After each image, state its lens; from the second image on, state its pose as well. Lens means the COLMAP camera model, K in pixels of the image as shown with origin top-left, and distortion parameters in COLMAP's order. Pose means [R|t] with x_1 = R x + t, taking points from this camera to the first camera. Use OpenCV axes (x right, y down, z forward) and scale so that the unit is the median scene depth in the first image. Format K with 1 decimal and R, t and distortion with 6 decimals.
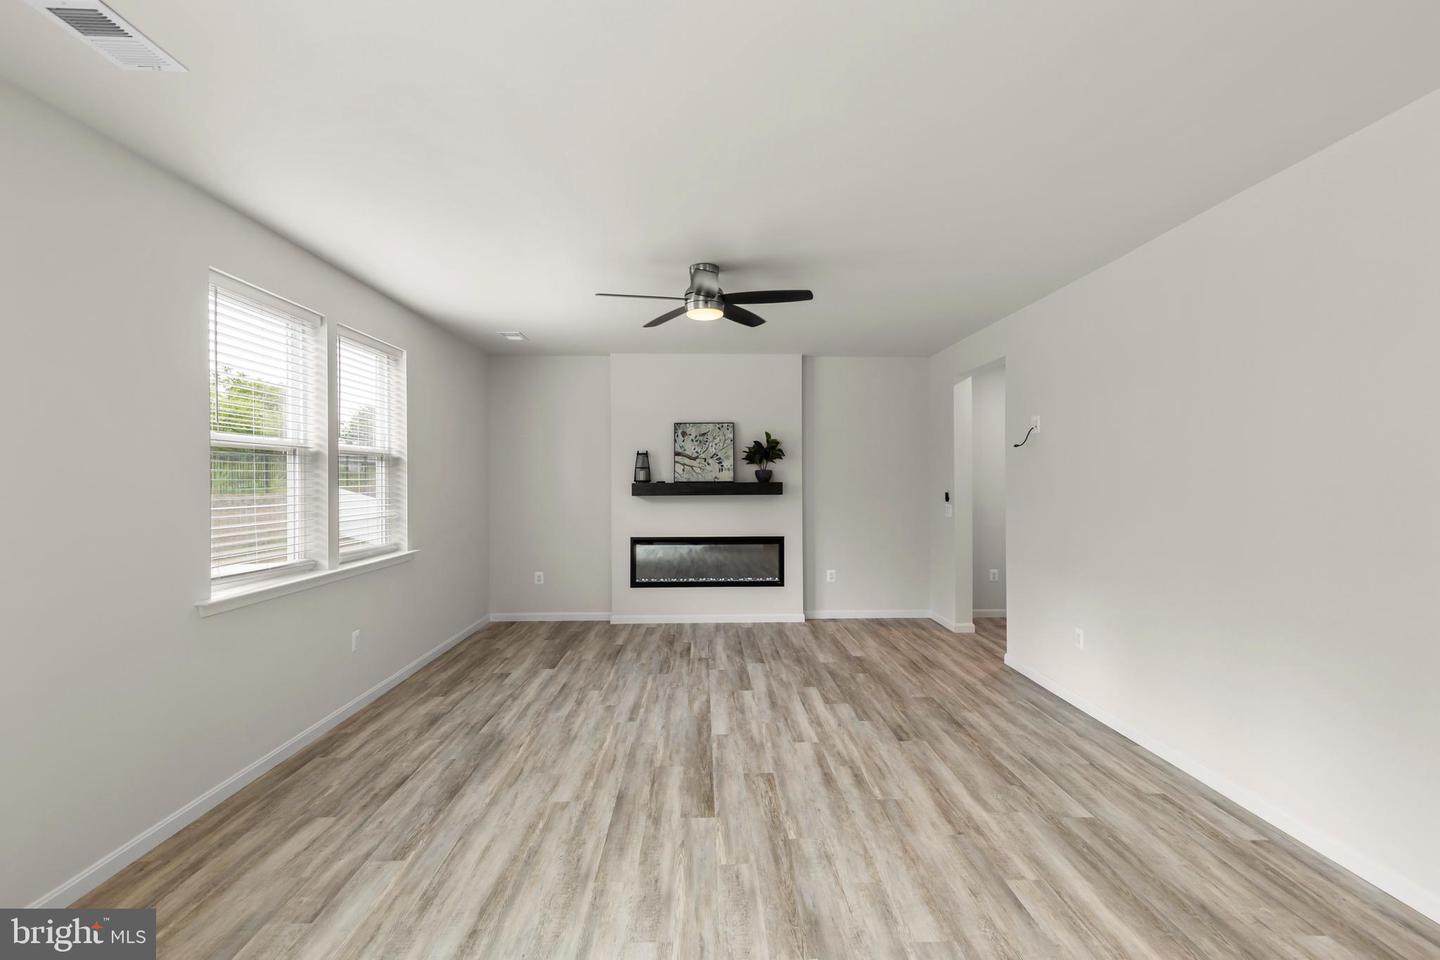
lens RADIAL K [[664.6, 0, 722.0], [0, 664.6, 478.1], [0, 0, 1]] dist [0.000131, 0.000546]
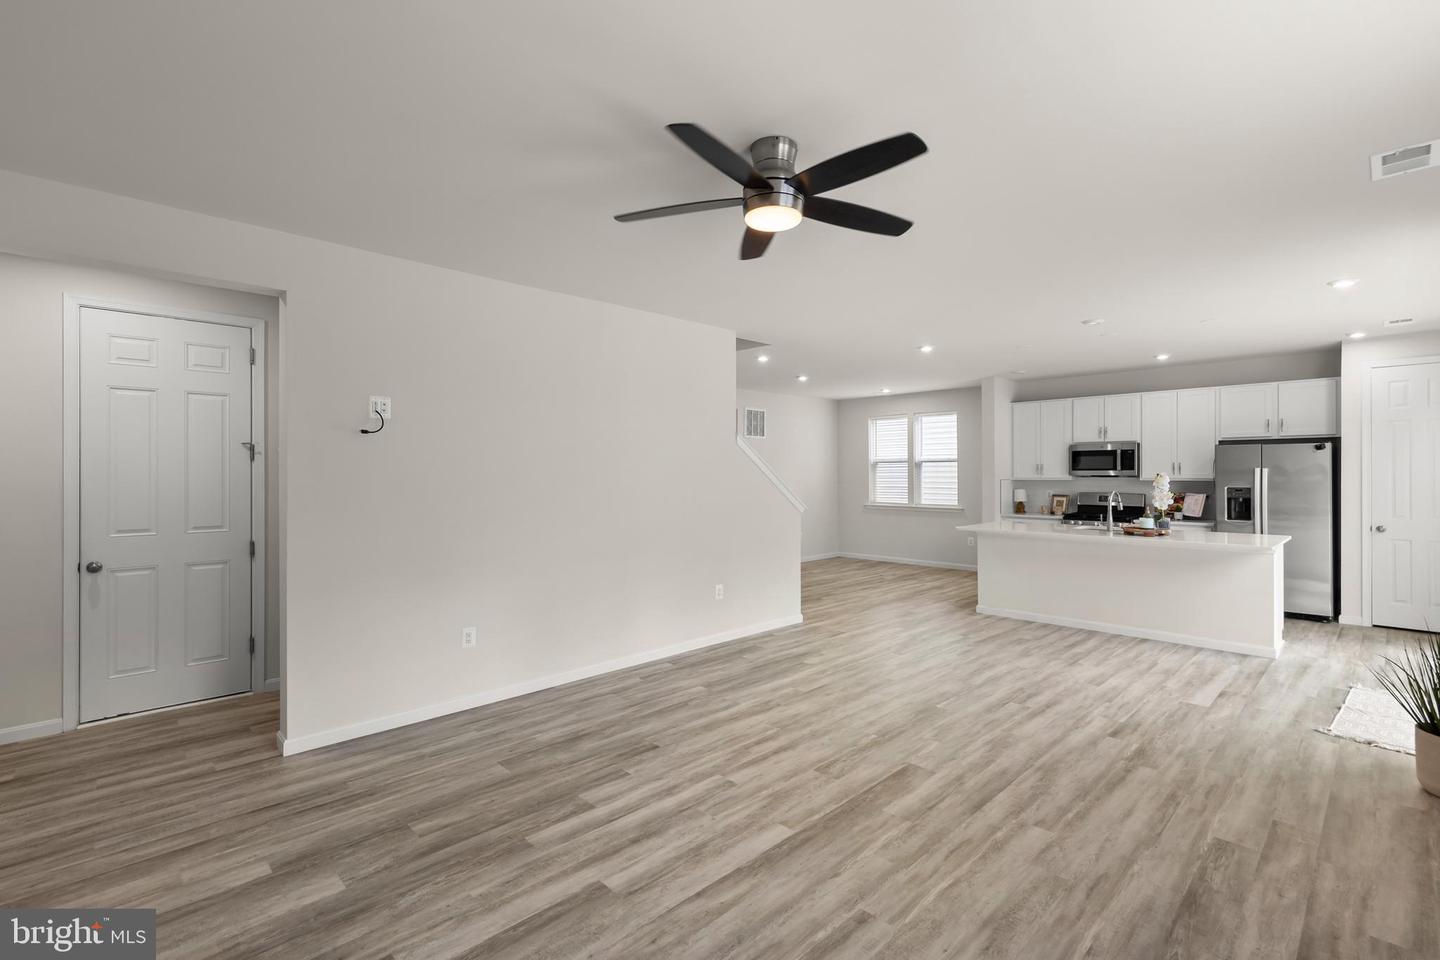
lens RADIAL K [[664.6, 0, 722.8], [0, 664.6, 477.1], [0, 0, 1]] dist [0.000131, 0.000546]
pose [[-0.689264, 0.001818, 0.724508, -0.543590], [0.004947, 0.999985, 0.002197, 0.004348], [-0.724493, 0.005098, -0.689263, 1.759511]]
